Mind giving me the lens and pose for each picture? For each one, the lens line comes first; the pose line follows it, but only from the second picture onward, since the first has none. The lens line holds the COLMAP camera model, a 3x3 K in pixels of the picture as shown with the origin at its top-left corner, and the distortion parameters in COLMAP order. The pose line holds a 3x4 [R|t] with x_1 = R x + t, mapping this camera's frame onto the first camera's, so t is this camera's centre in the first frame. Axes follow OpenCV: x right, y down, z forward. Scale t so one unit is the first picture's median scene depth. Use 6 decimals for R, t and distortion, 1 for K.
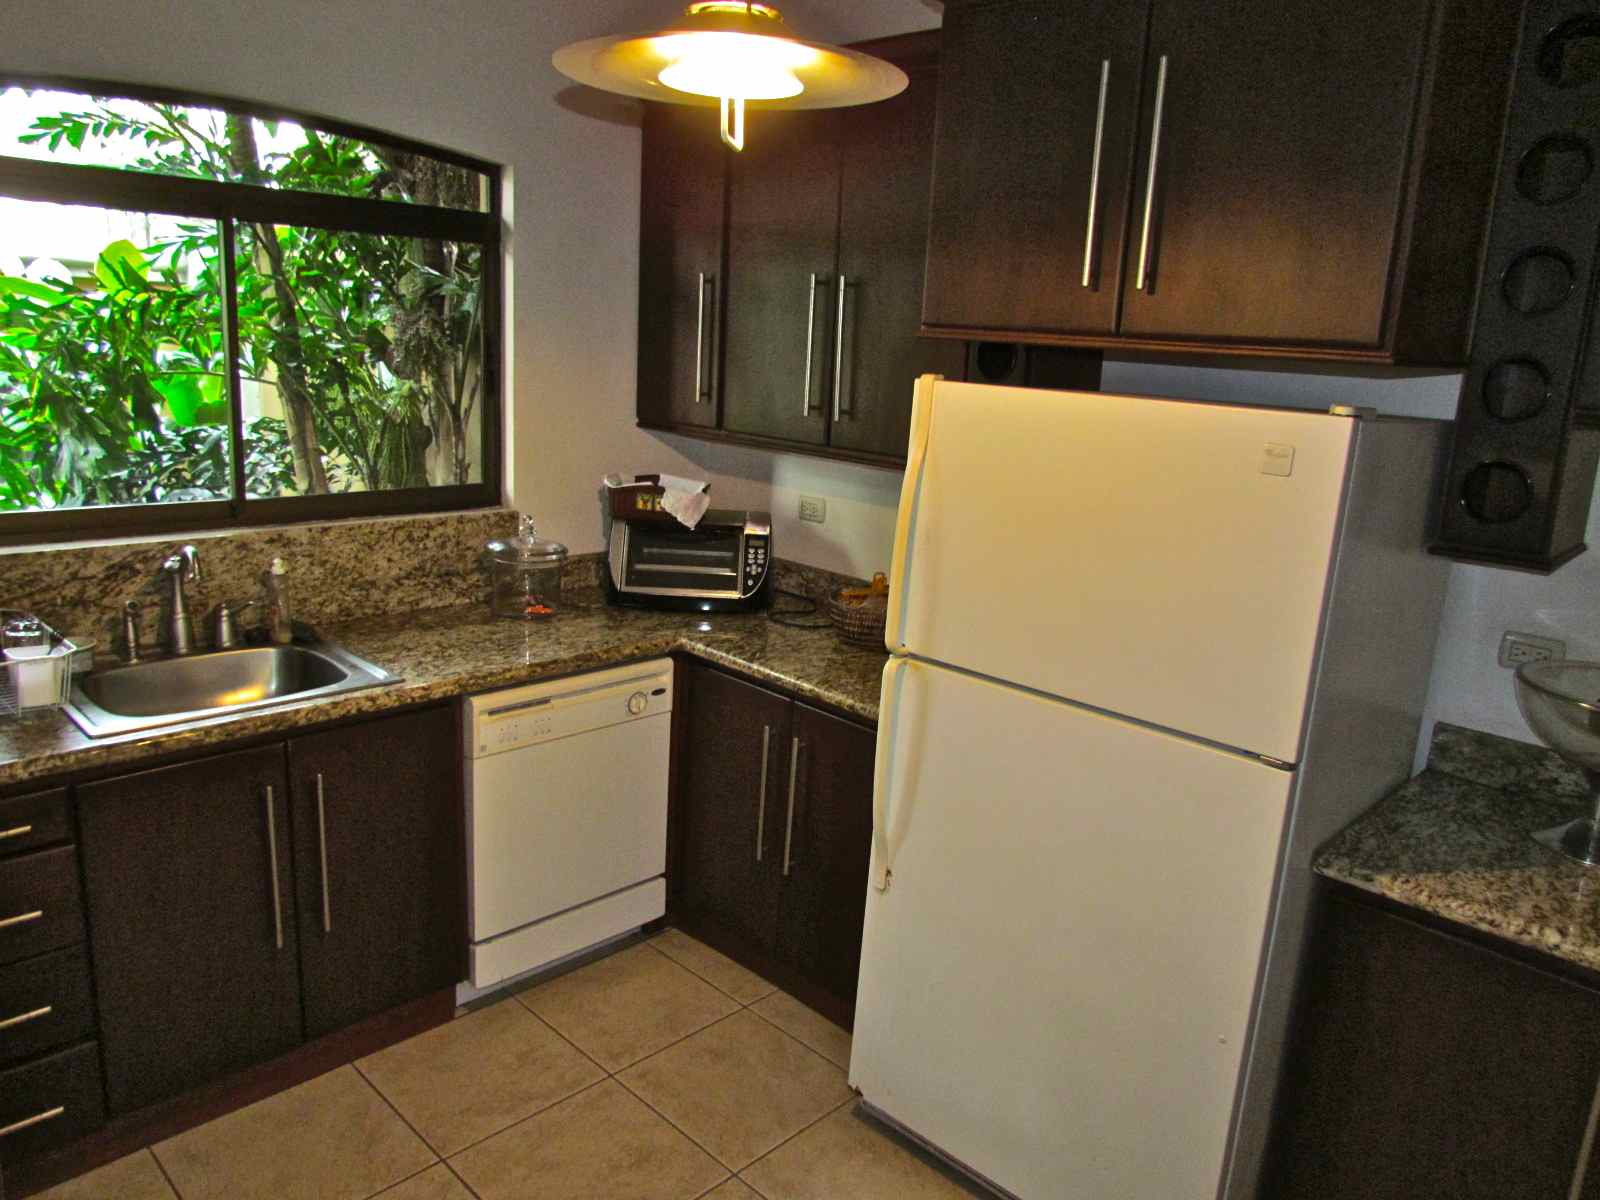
lens RADIAL K [[1139.3, 0, 797.6], [0, 1139.3, 604.0], [0, 0, 1]] dist [-0.008999, -0.006172]
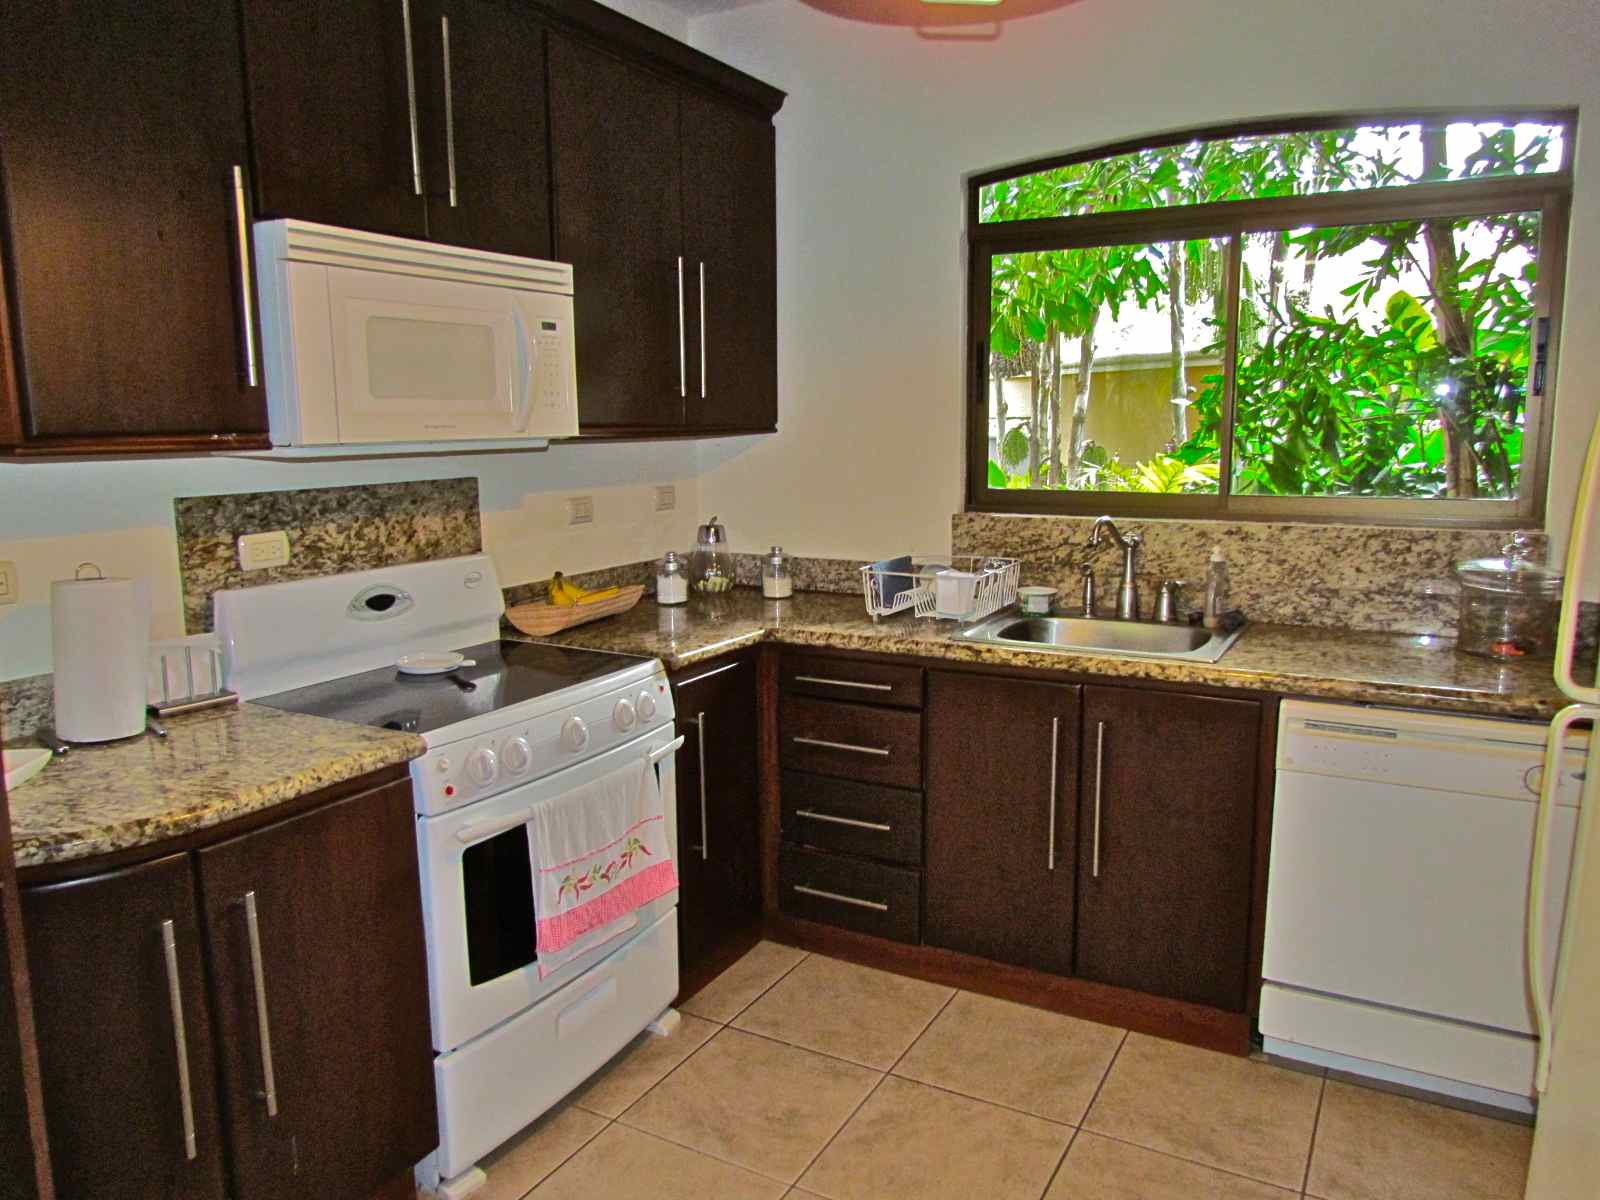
lens RADIAL K [[1139.3, 0, 799.5], [0, 1139.3, 595.6], [0, 0, 1]] dist [-0.008999, -0.006172]
pose [[0.270139, 0.091372, -0.958476, 0.421372], [-0.200175, 0.979064, 0.036917, 0.039960], [0.941783, 0.181890, 0.282774, 0.329376]]
